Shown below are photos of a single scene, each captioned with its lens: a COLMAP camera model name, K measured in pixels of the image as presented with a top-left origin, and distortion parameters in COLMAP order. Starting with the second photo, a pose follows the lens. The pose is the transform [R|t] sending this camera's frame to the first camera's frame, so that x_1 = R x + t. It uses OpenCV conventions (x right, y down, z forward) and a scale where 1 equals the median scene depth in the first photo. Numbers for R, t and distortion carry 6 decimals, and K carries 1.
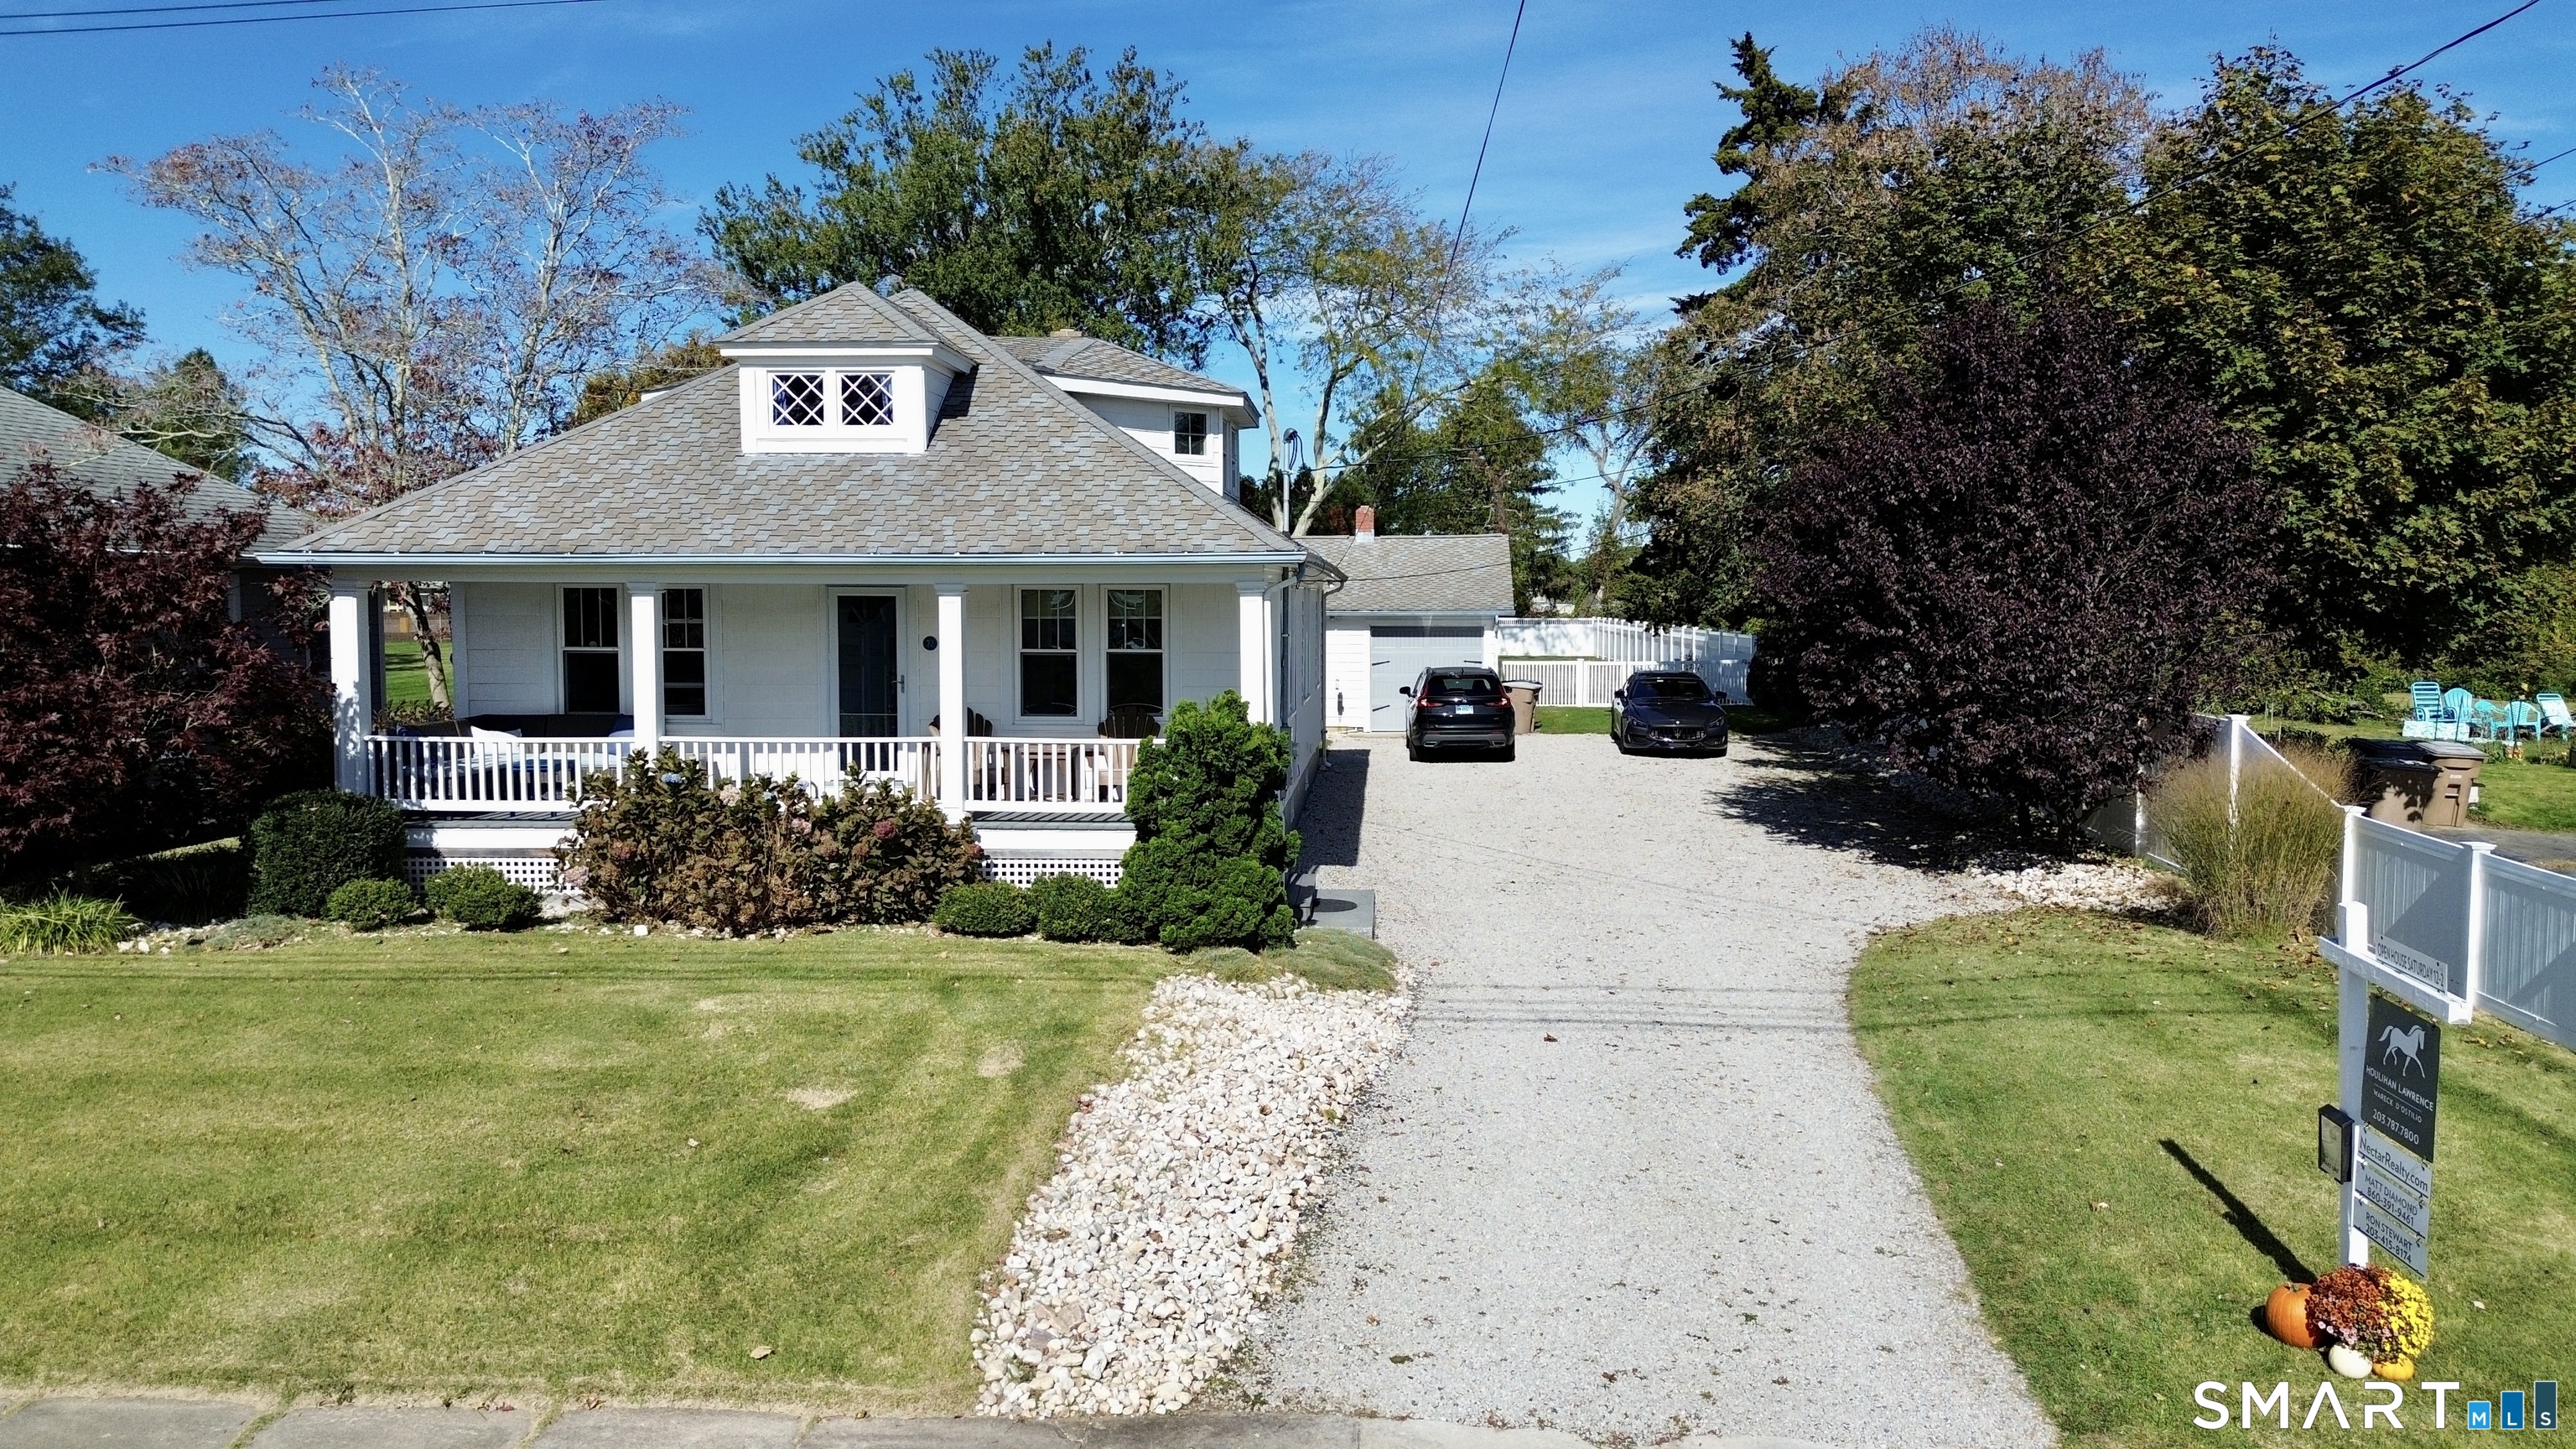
lens RADIAL K [[1842.7, 0, 1289.1], [0, 1842.7, 722.0], [0, 0, 1]] dist [0.044383, -0.012976]
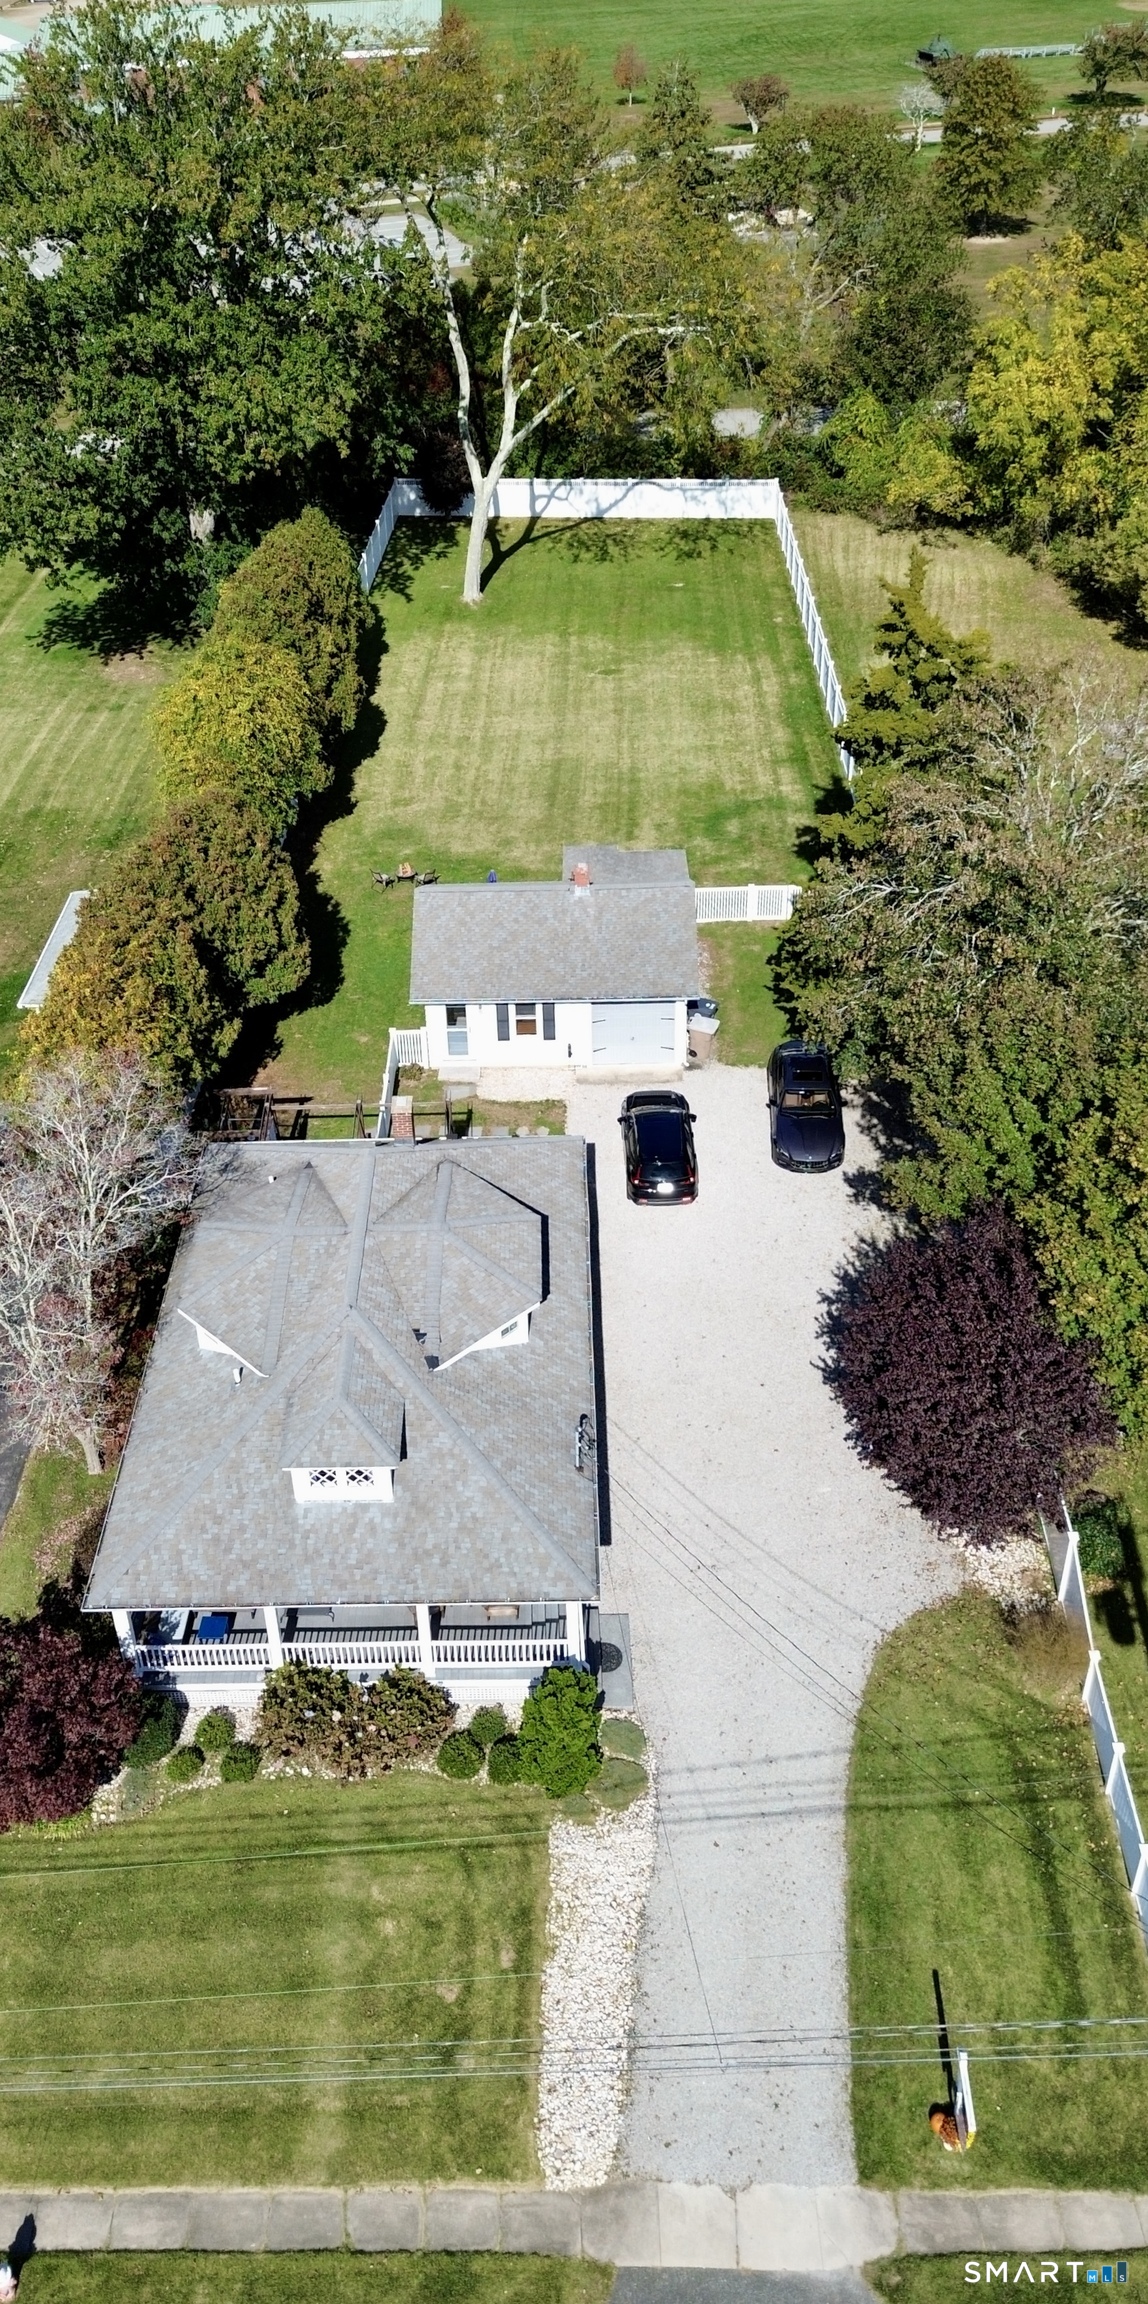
lens RADIAL K [[1879.3, 0, 498.7], [0, 1879.3, 1146.9], [0, 0, 1]] dist [0.047320, -0.023175]
pose [[0.998454, -0.055177, 0.006749, -0.083057], [0.043444, 0.850297, 0.524507, -1.492203], [-0.034680, -0.523403, 0.851379, -0.471903]]
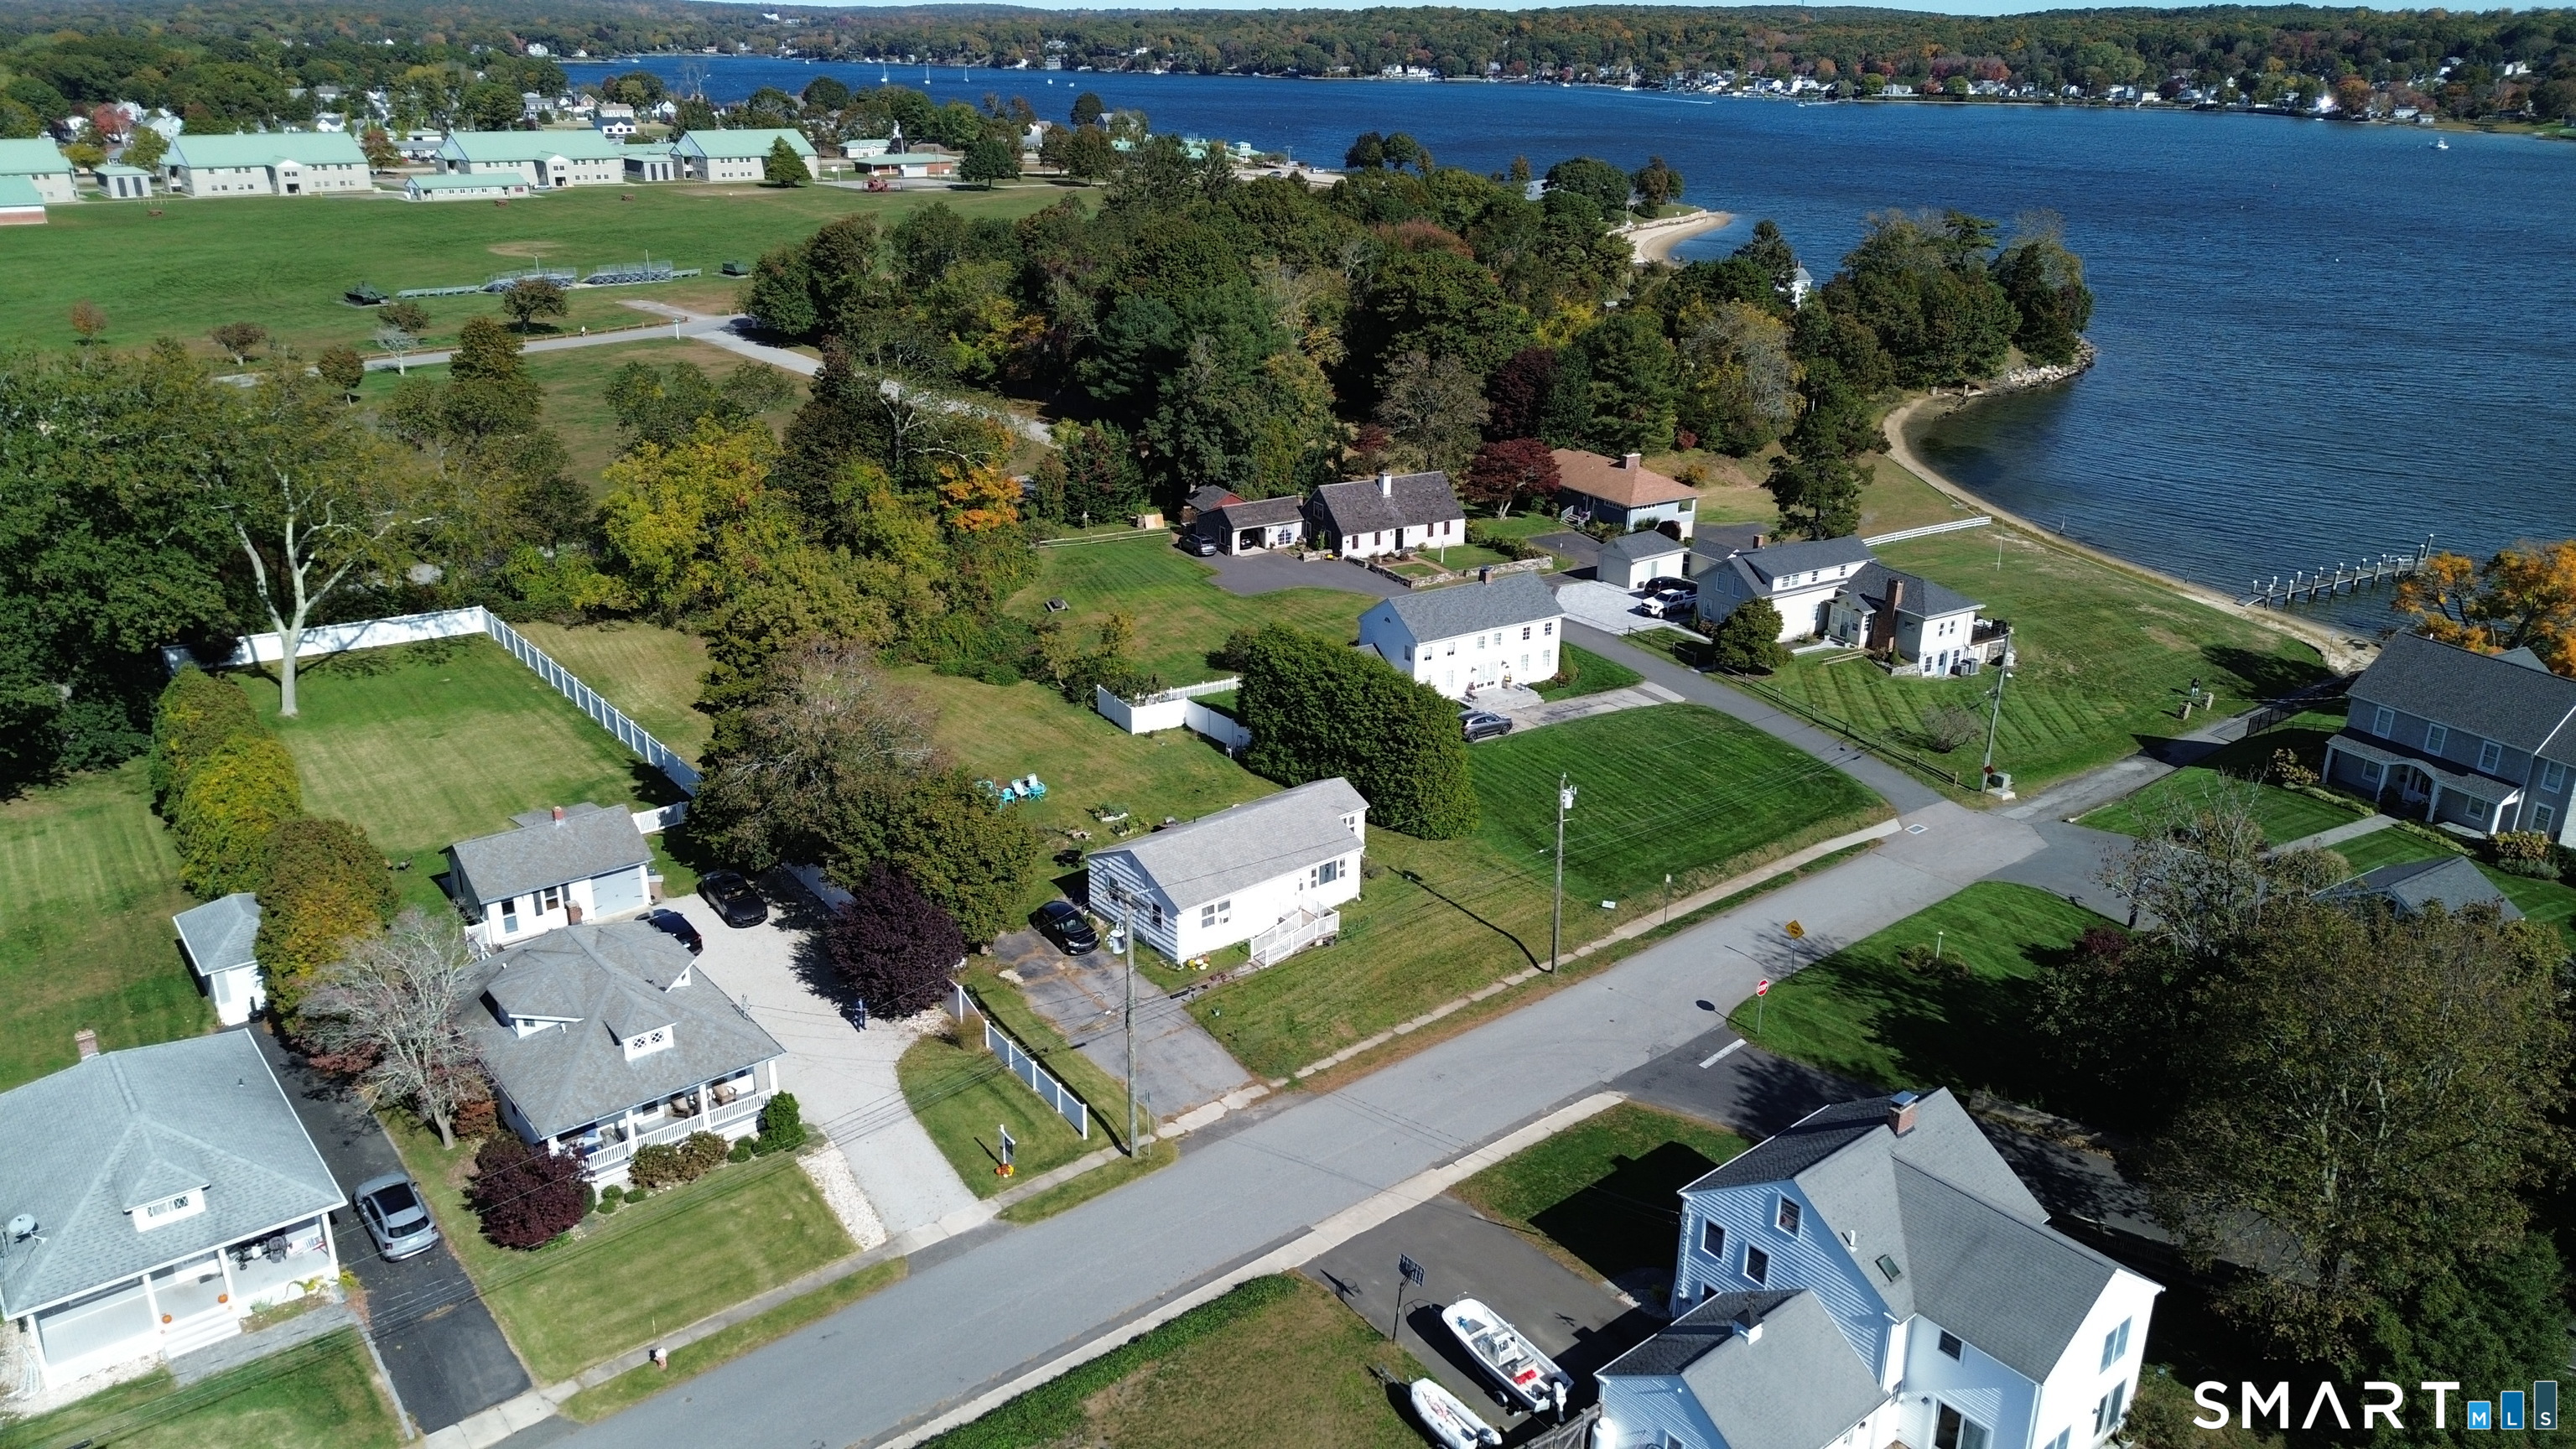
lens RADIAL K [[1842.7, 0, 1288.7], [0, 1842.7, 731.1], [0, 0, 1]] dist [0.044383, -0.012976]
pose [[0.737798, -0.231200, 0.634192, -1.622763], [0.030798, 0.950066, 0.310526, -2.015922], [-0.674318, -0.209574, 0.708078, -2.615568]]
